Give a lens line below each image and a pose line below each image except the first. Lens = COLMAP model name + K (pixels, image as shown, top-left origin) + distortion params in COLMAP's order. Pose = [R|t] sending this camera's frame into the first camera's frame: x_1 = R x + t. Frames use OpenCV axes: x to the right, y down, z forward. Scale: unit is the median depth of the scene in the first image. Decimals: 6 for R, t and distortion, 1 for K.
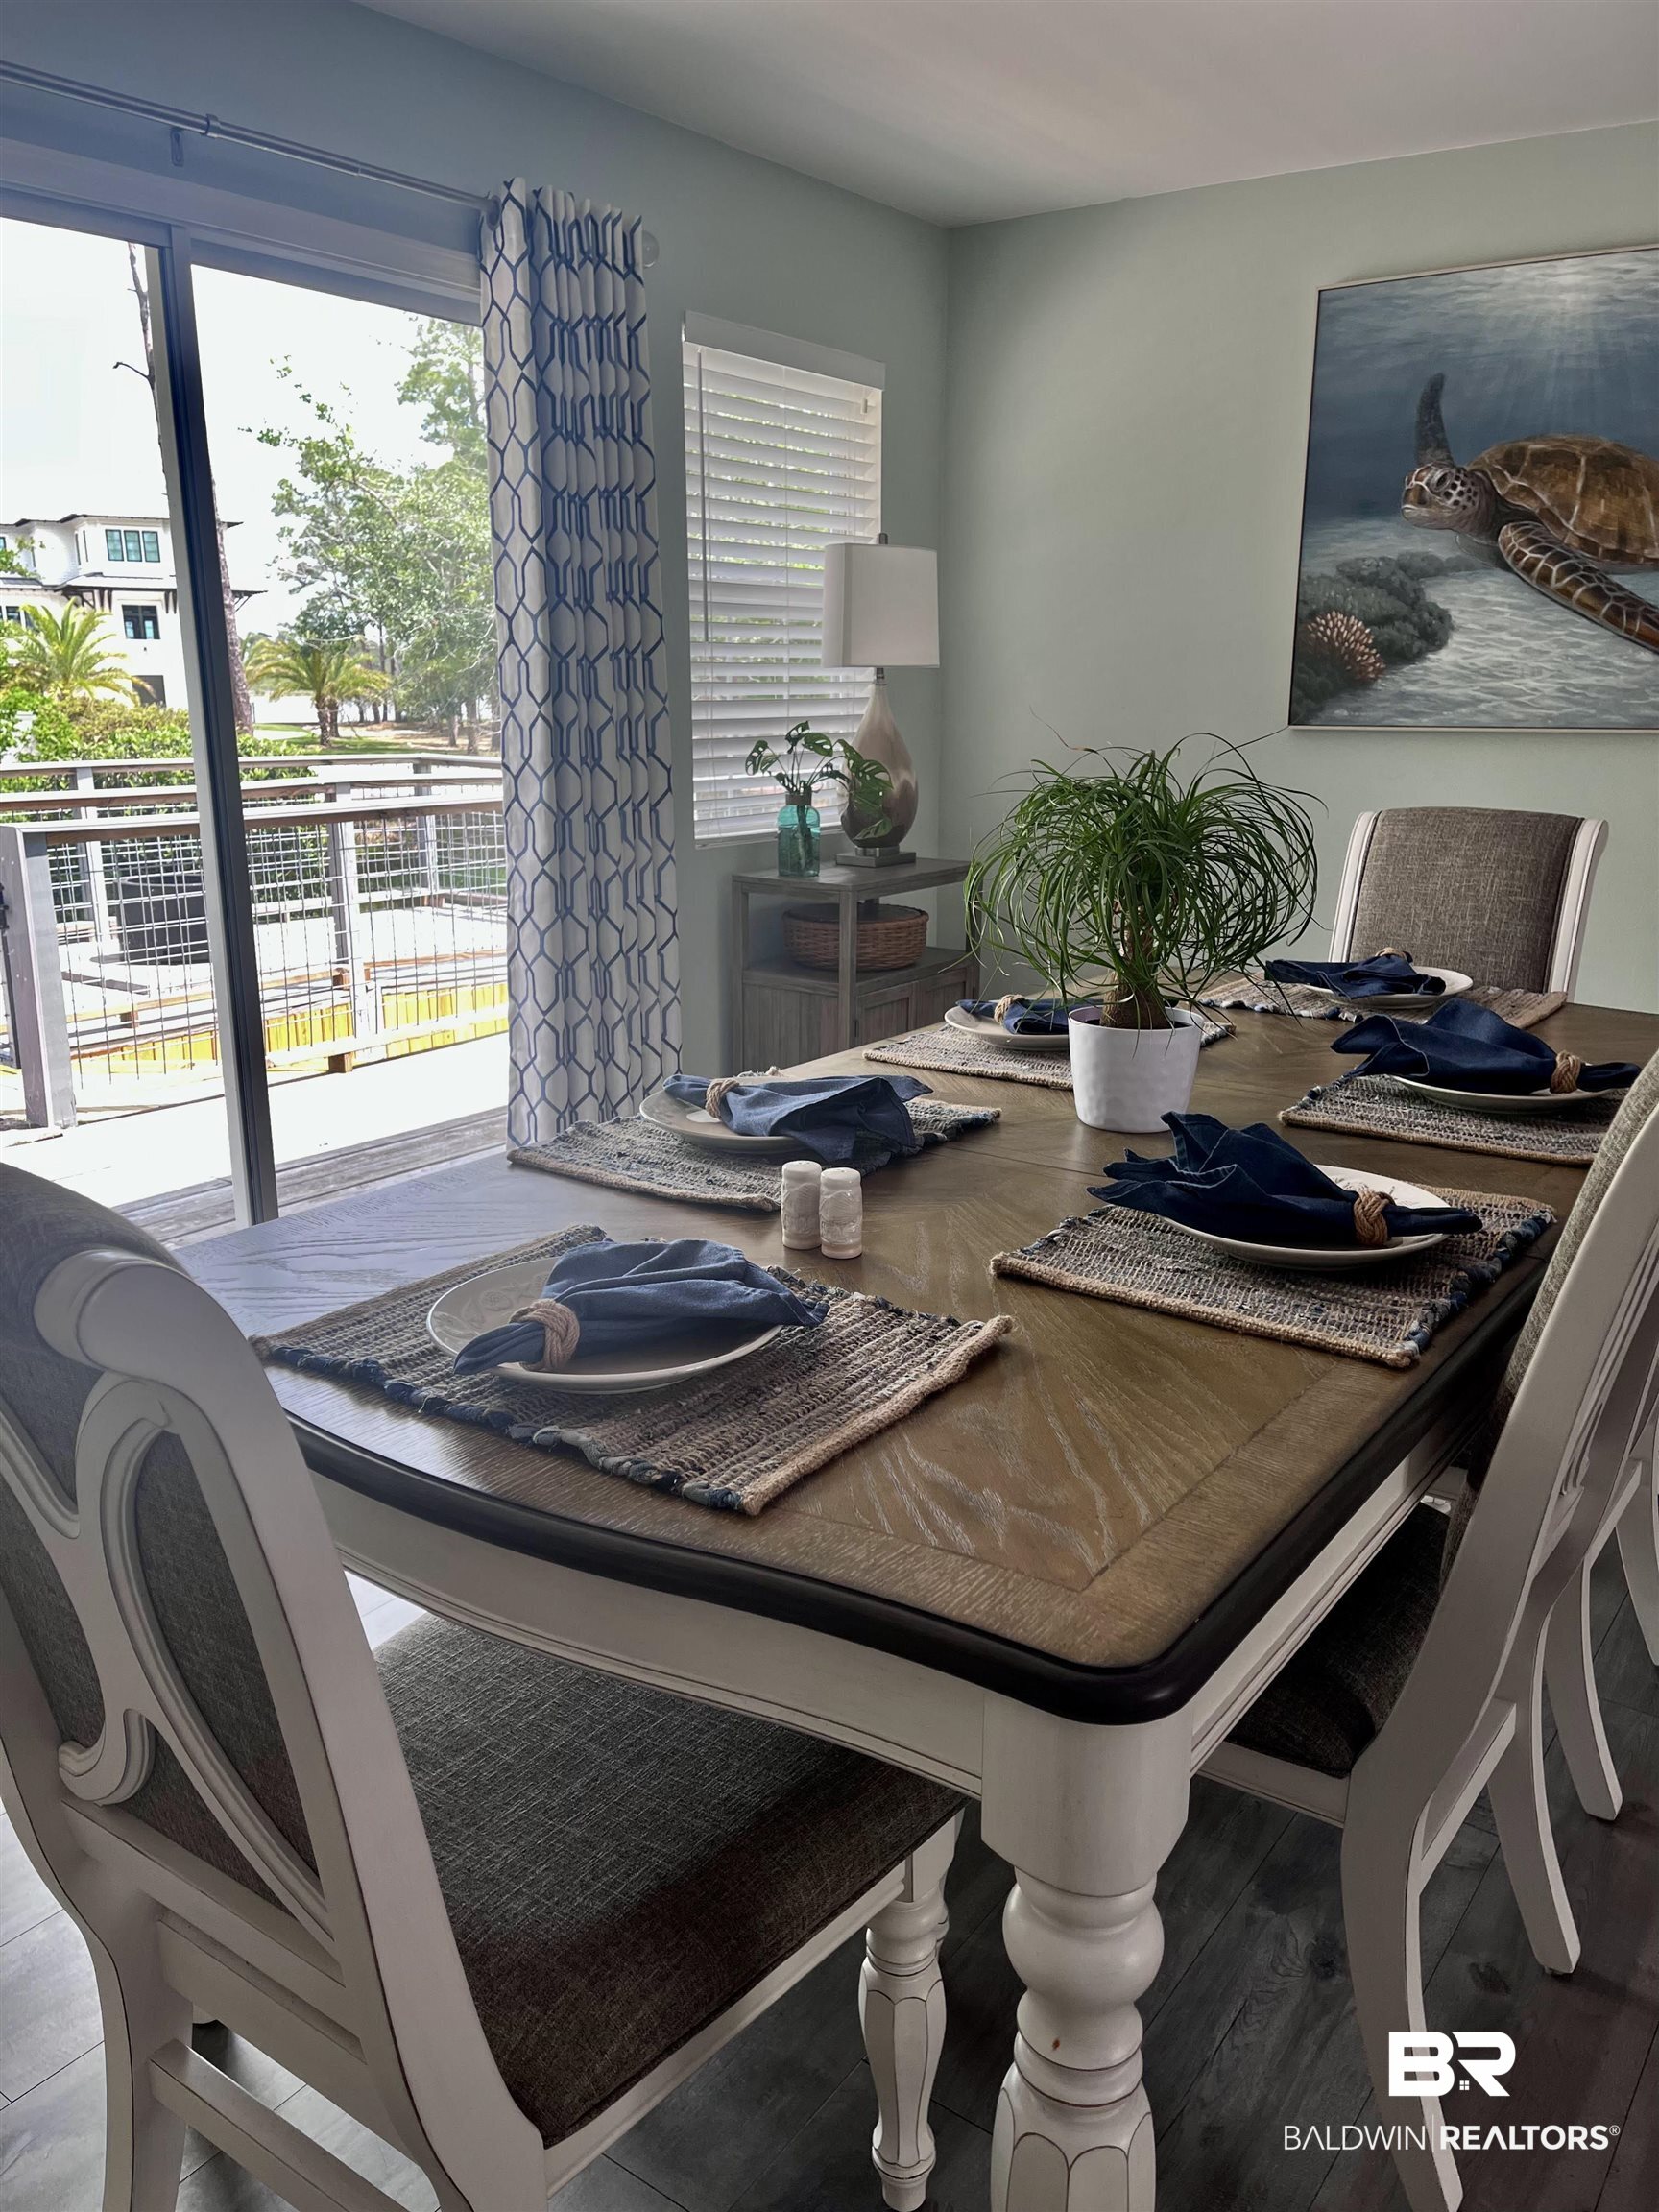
lens RADIAL K [[1693.2, 0, 814.6], [0, 1693.2, 1116.1], [0, 0, 1]] dist [0.038868, -0.039153]
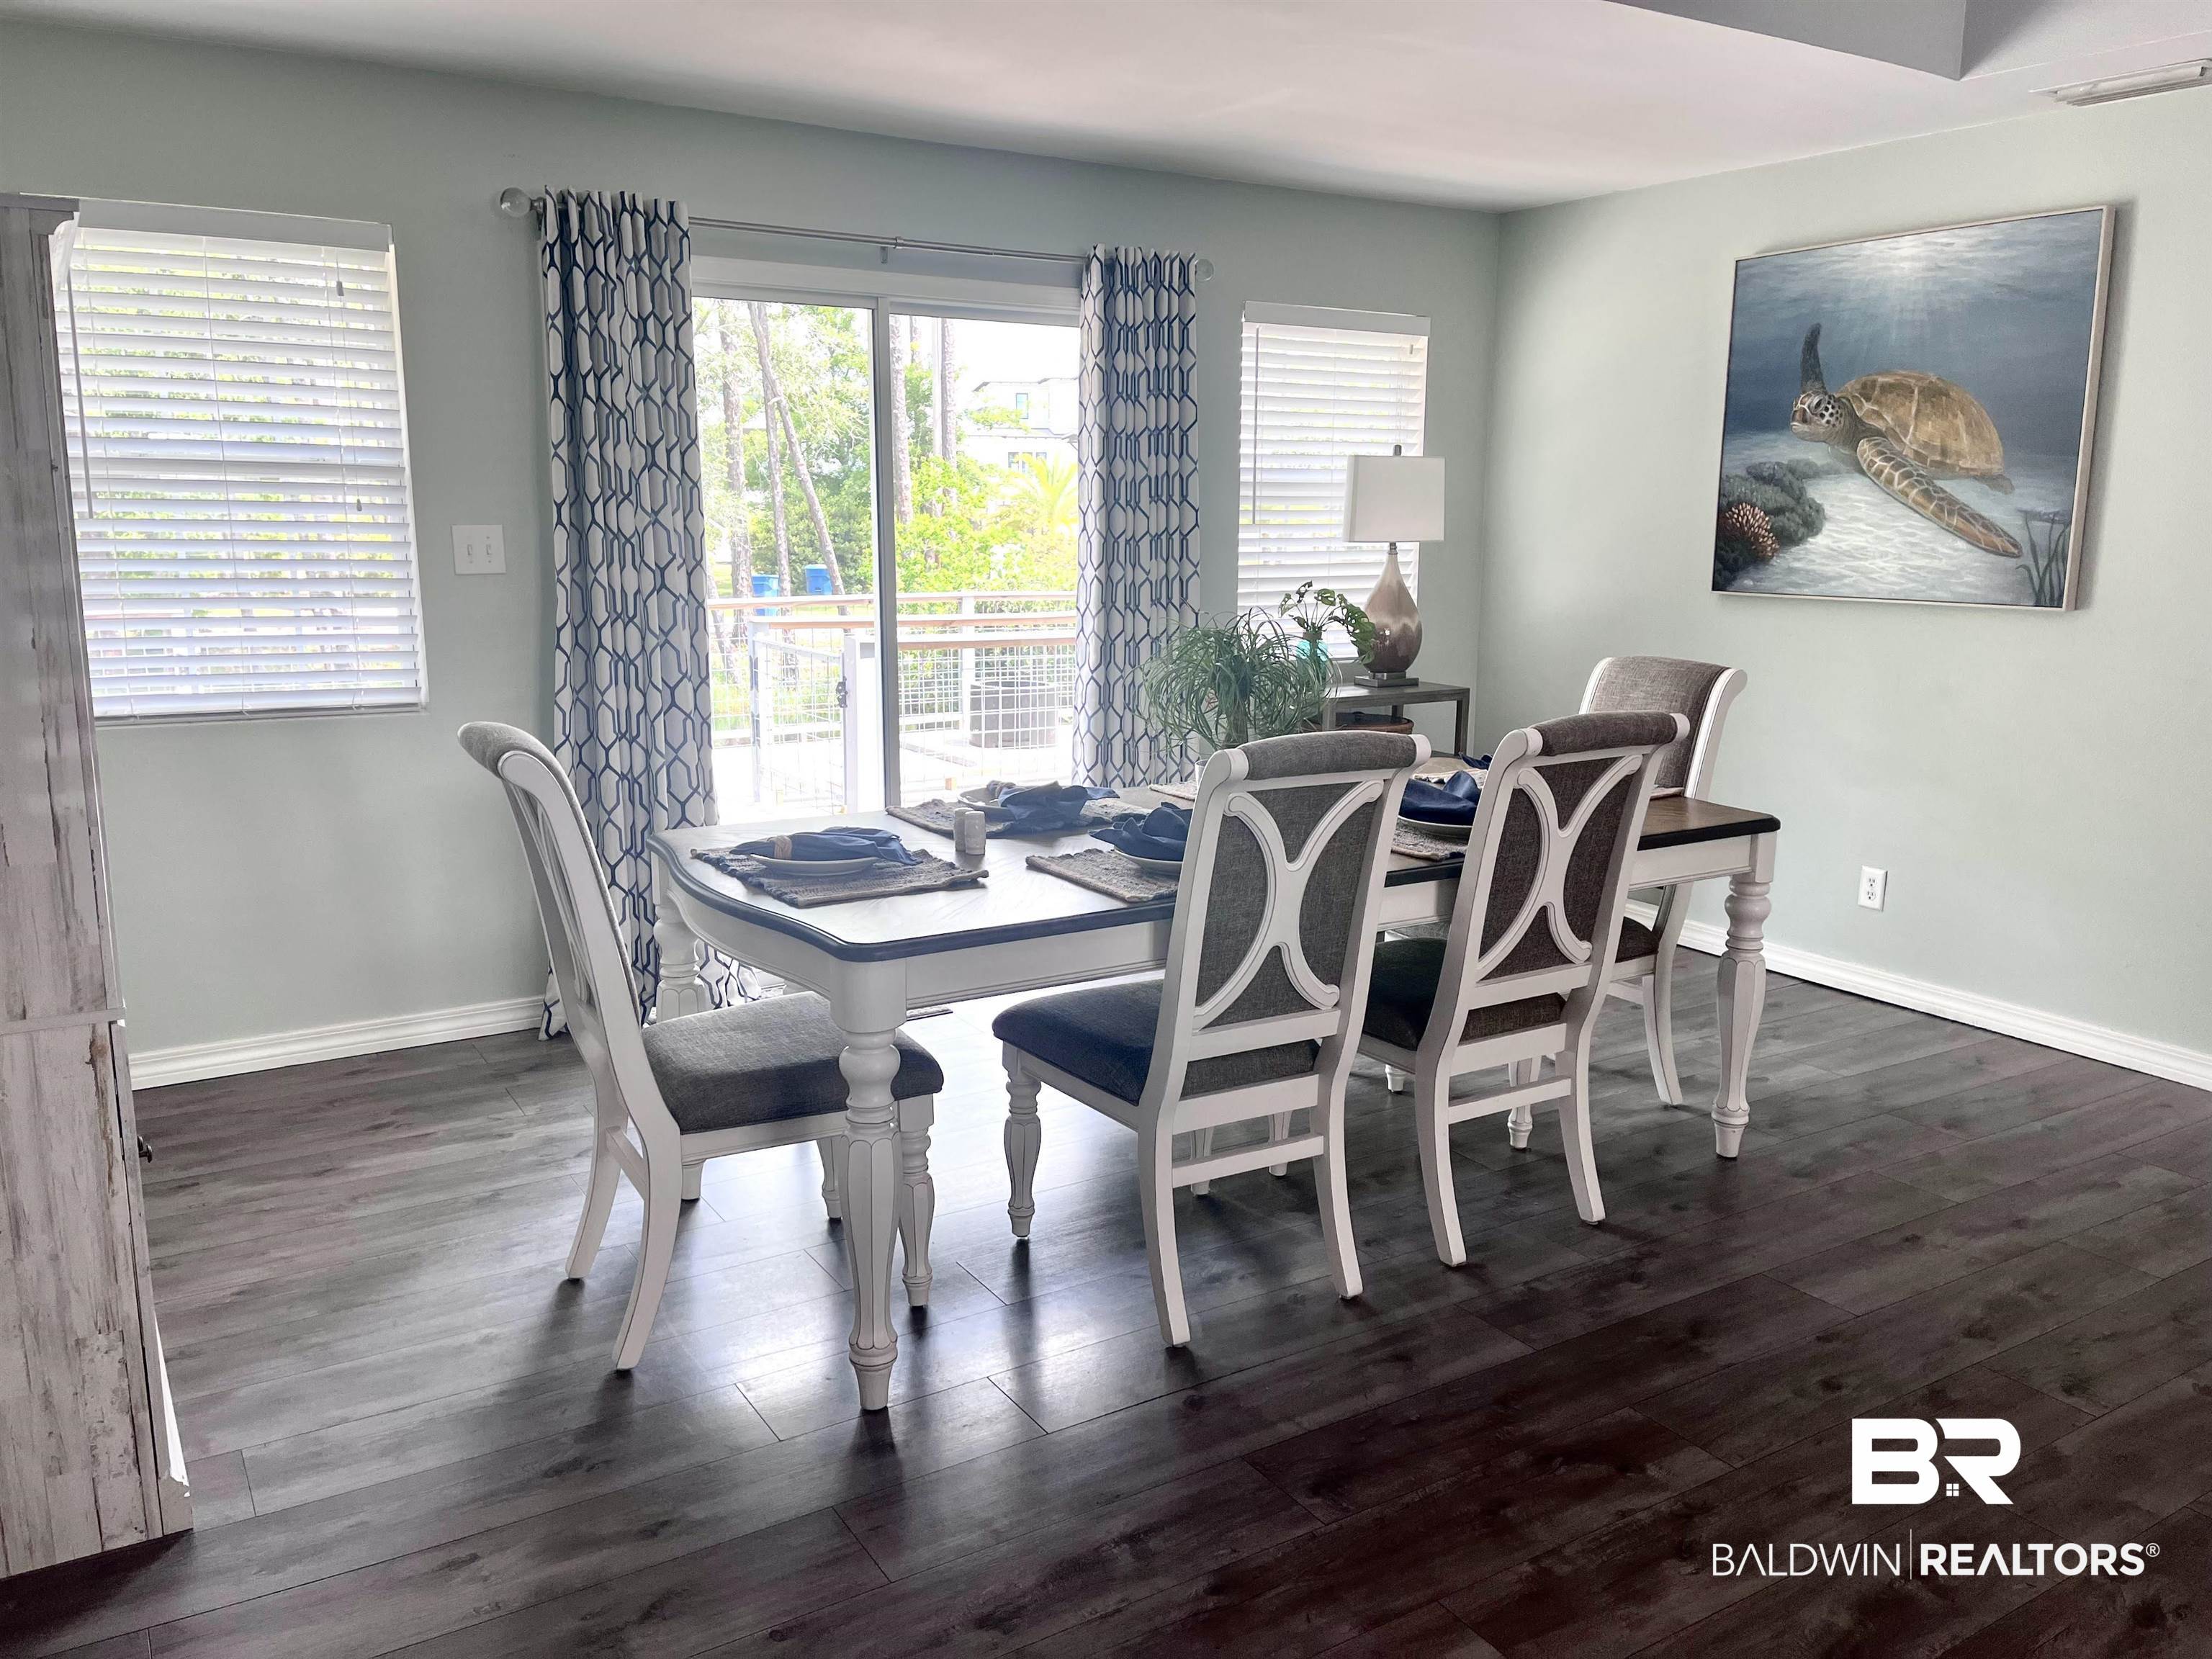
lens RADIAL K [[1693.2, 0, 1121.8], [0, 1693.2, 821.7], [0, 0, 1]] dist [0.038868, -0.039153]
pose [[0.925791, 0.074486, -0.370626, 0.386203], [-0.099957, 0.993736, -0.049970, 0.050079], [0.364582, 0.083308, 0.927437, -0.338092]]
